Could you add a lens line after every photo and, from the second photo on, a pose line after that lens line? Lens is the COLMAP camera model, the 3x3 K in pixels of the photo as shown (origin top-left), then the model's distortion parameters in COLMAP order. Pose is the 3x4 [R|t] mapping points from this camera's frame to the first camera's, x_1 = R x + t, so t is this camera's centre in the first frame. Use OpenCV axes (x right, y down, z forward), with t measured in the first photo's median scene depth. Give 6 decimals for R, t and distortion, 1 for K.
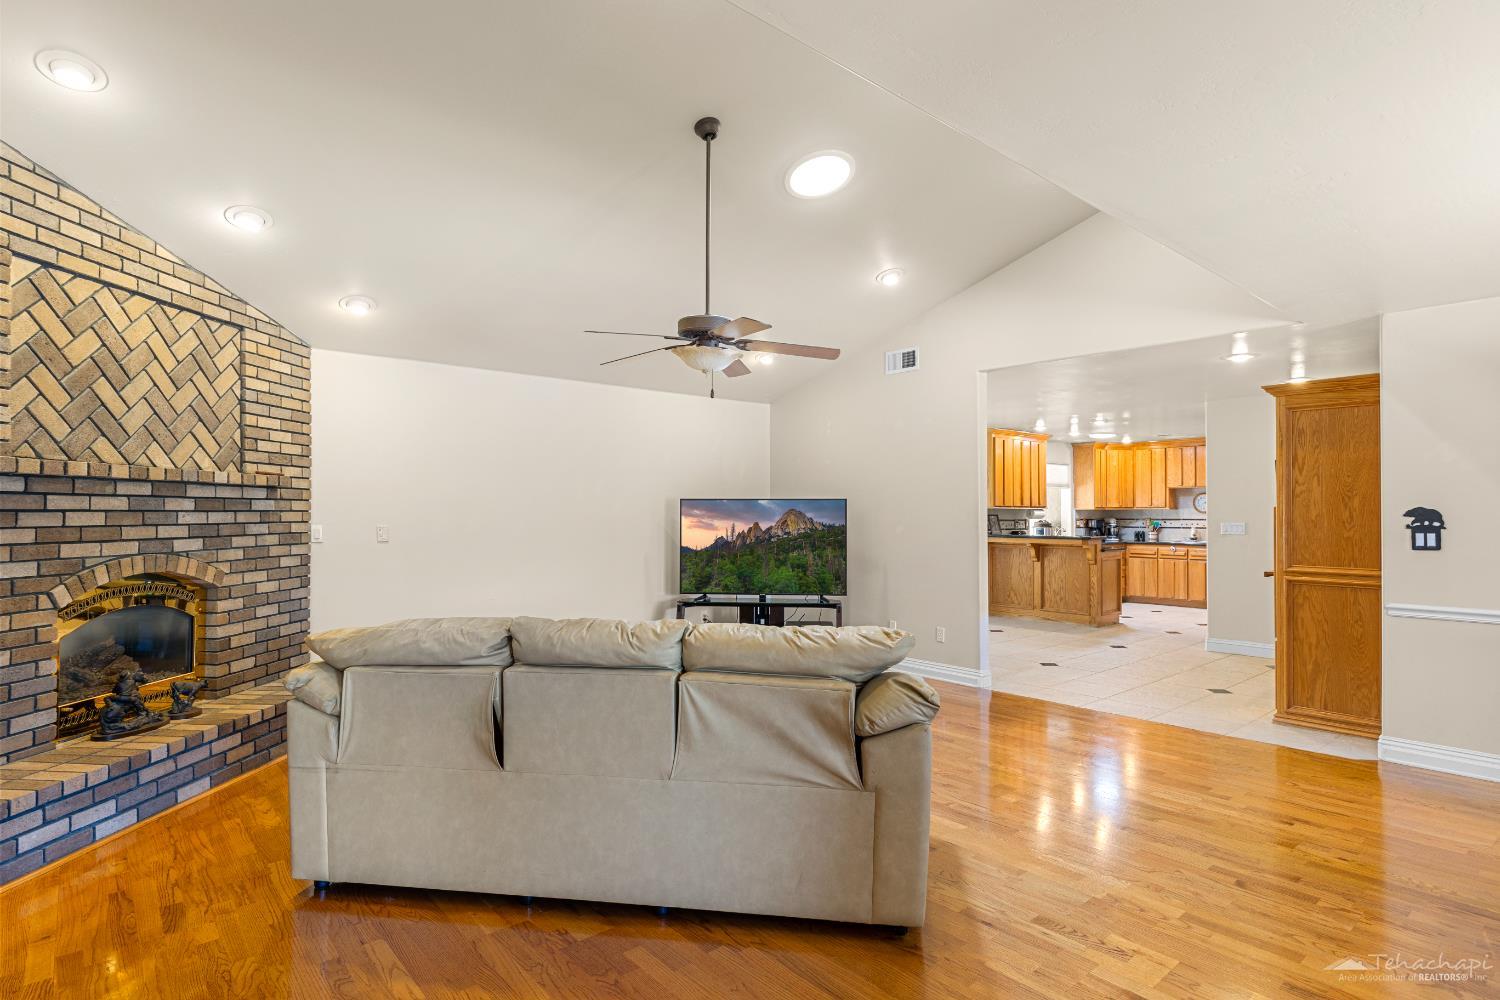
lens RADIAL K [[792.6, 0, 752.5], [0, 792.6, 507.3], [0, 0, 1]] dist [0.003195, 0.000543]
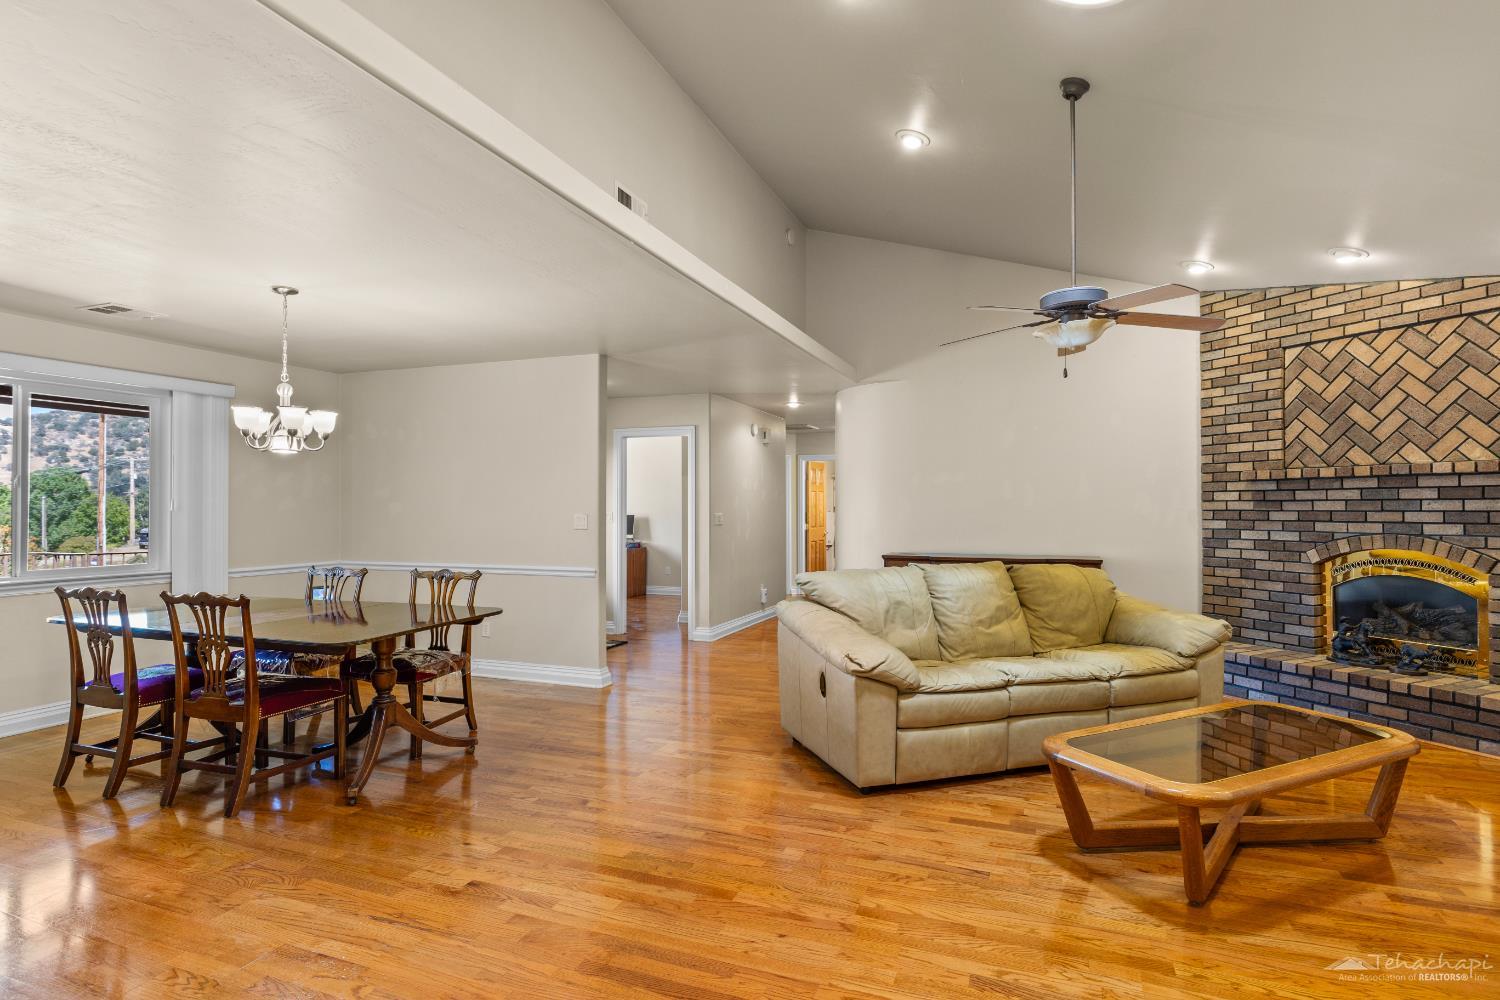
lens RADIAL K [[792.6, 0, 749.0], [0, 792.6, 502.2], [0, 0, 1]] dist [0.003195, 0.000543]
pose [[-0.890621, -0.002893, -0.454737, 0.765480], [0.003201, 0.999915, -0.012631, 0.022780], [0.454735, -0.012706, -0.890536, 1.785747]]
